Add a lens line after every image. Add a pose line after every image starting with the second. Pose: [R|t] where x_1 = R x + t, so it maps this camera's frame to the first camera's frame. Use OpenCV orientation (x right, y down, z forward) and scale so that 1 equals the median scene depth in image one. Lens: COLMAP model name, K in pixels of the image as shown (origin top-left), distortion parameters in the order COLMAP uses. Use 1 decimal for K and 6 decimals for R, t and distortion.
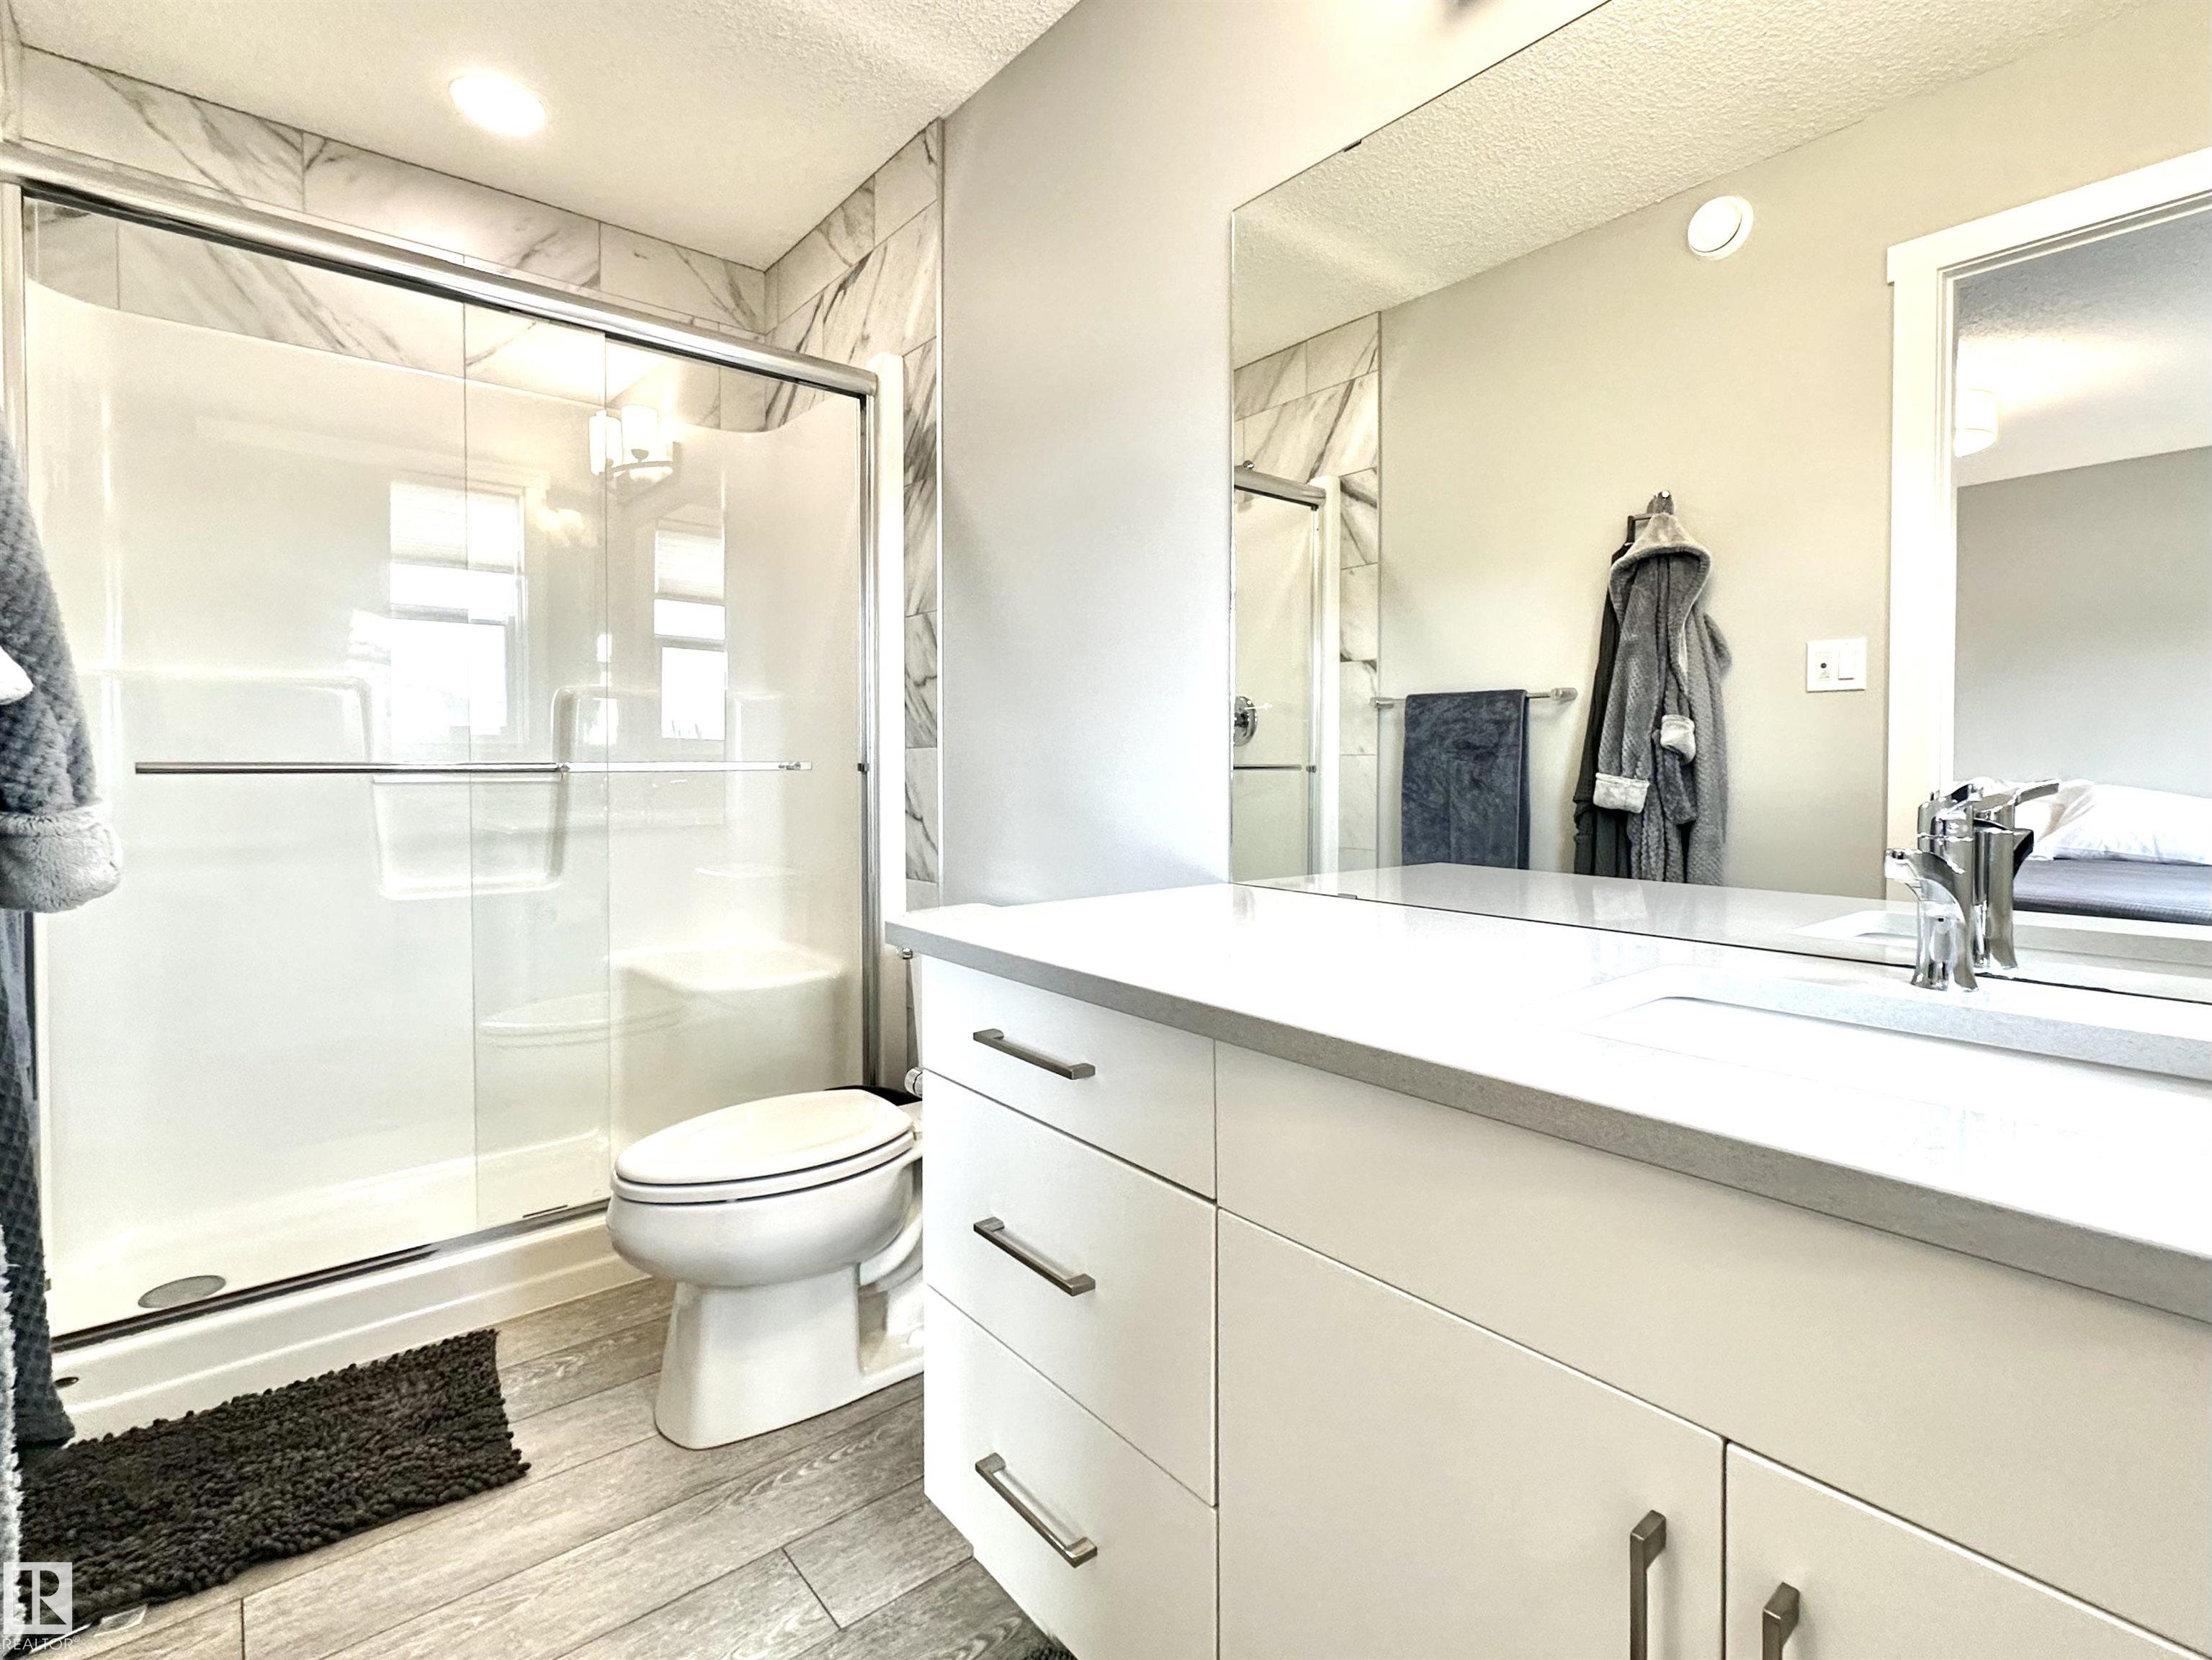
lens RADIAL K [[990.5, 0, 1066.9], [0, 990.5, 820.8], [0, 0, 1]] dist [-0.003494, 0.000481]
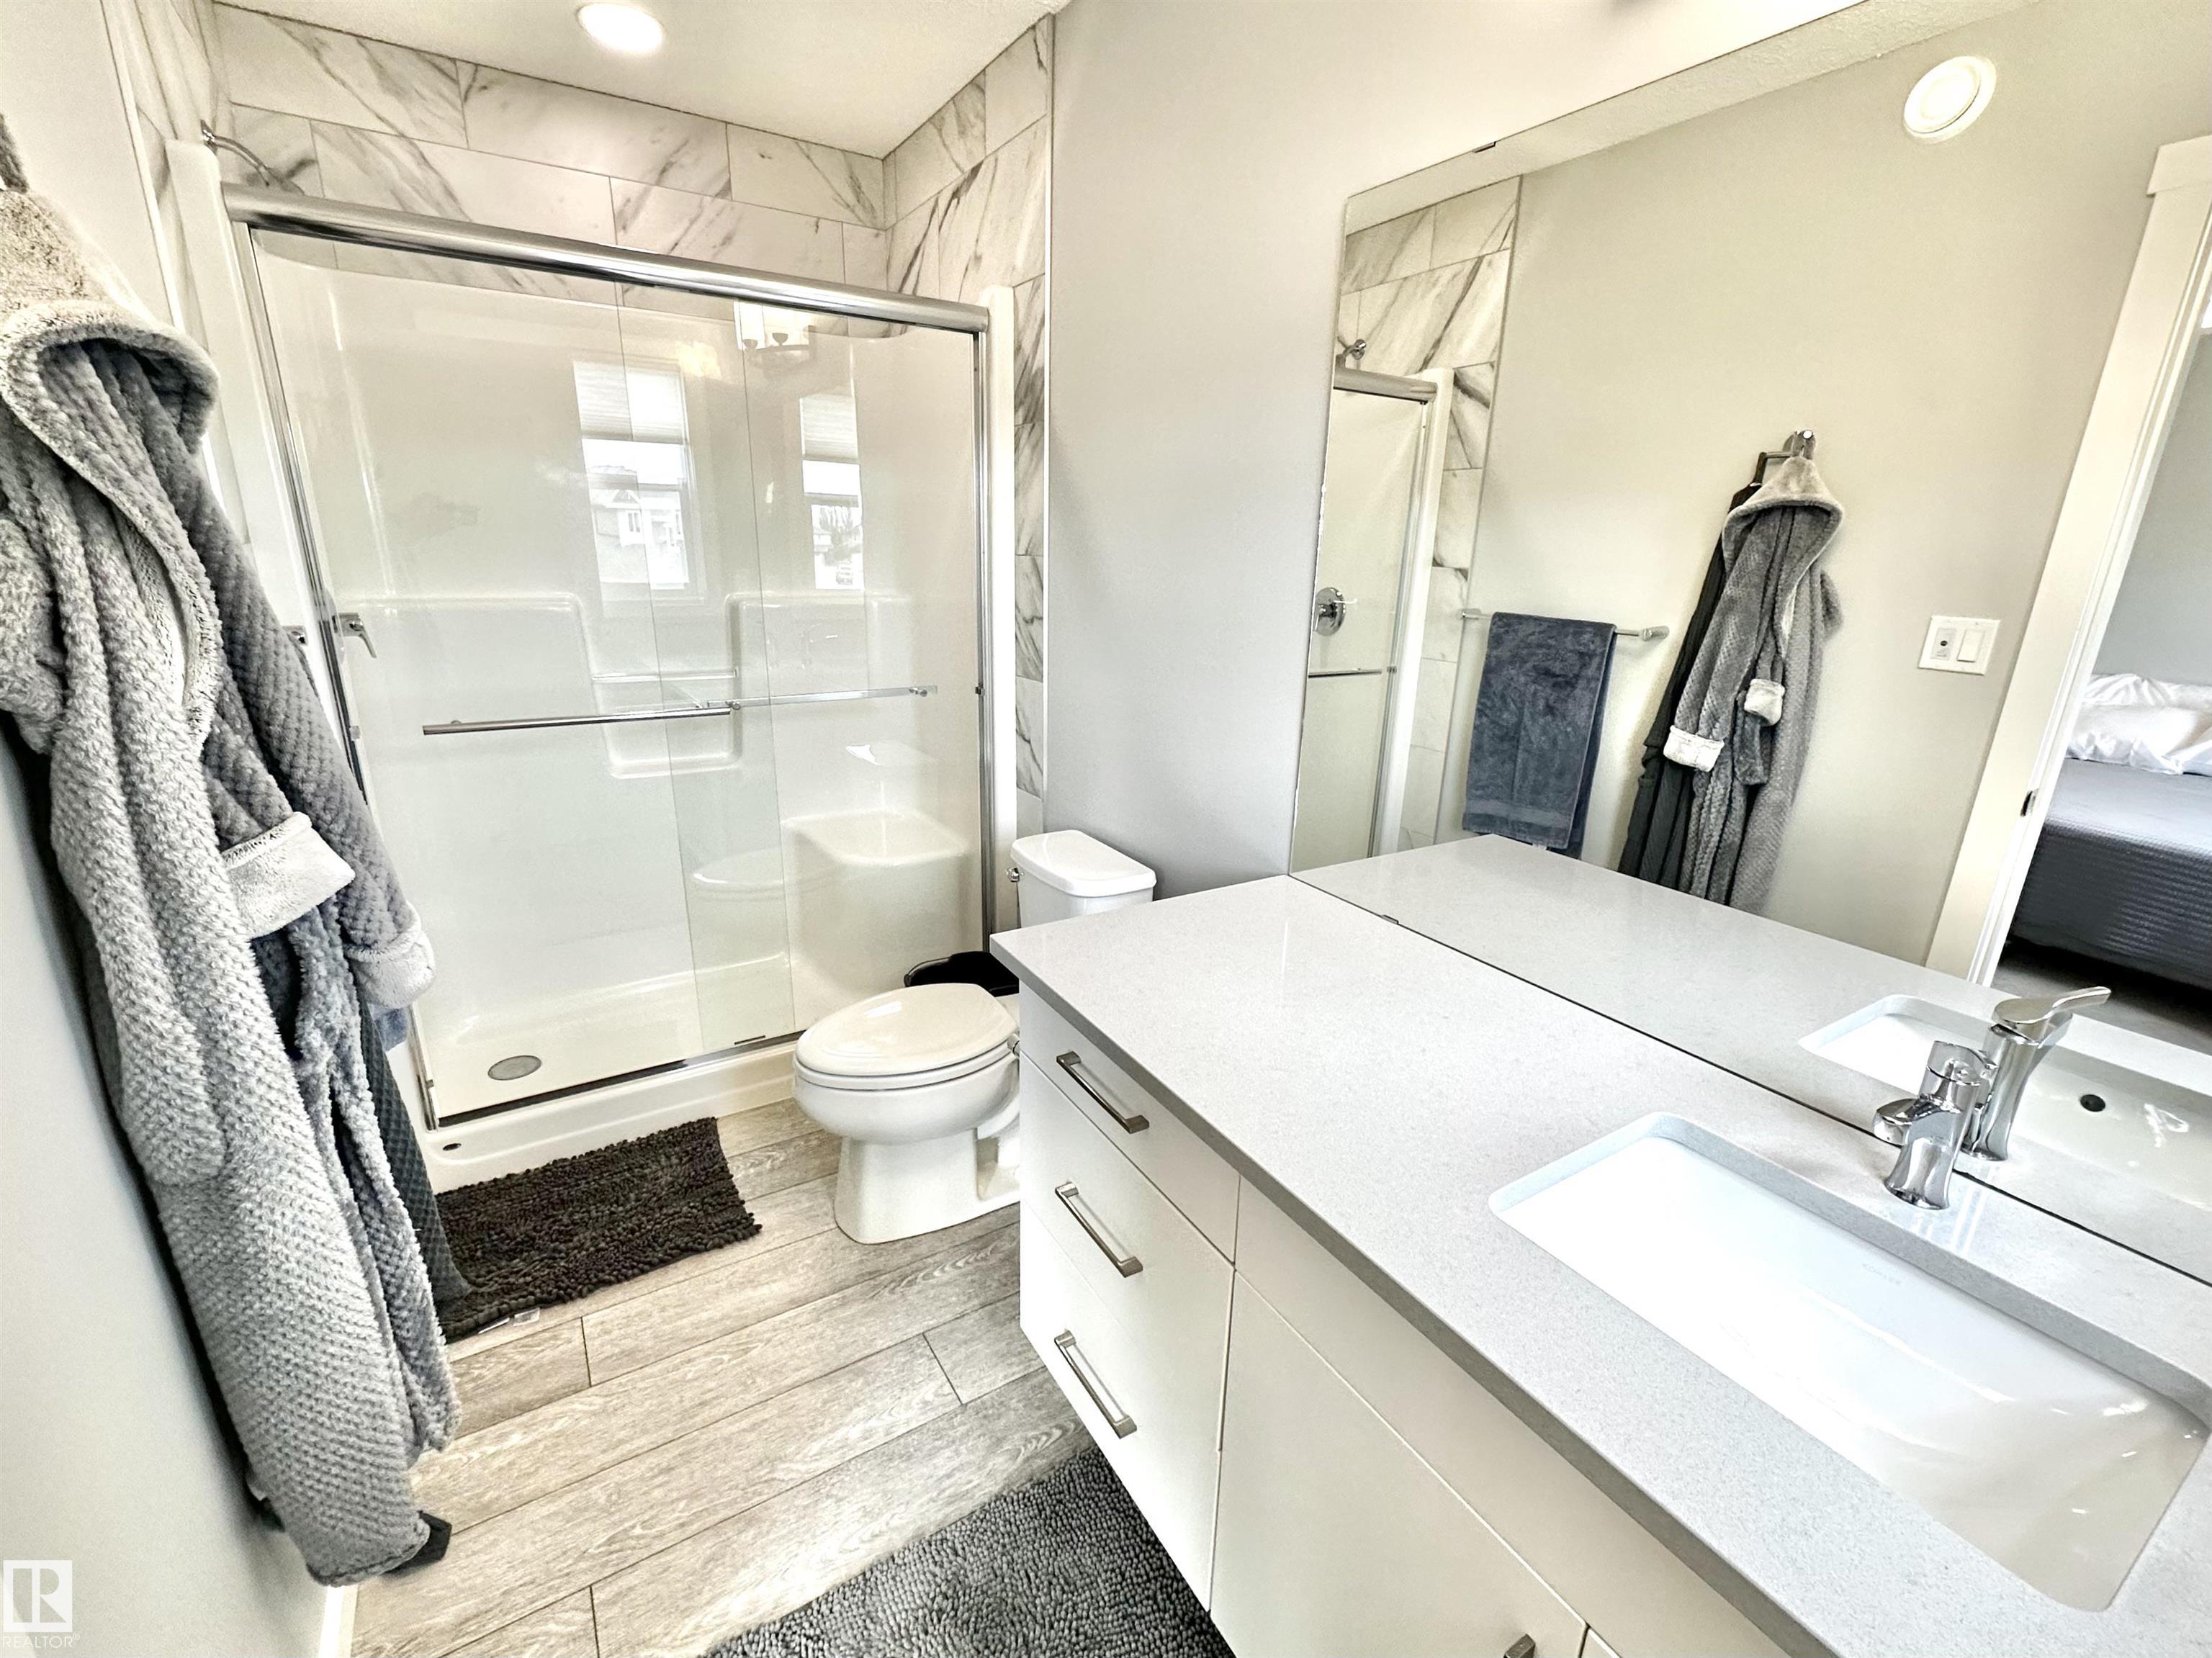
lens RADIAL K [[861.1, 0, 1036.9], [0, 861.1, 829.2], [0, 0, 1]] dist [-0.002675, 0.000161]
pose [[0.988576, 0.042968, -0.144466, 0.011967], [-0.005371, 0.967936, 0.251140, -0.154936], [0.150625, -0.247495, 0.957109, 0.010364]]
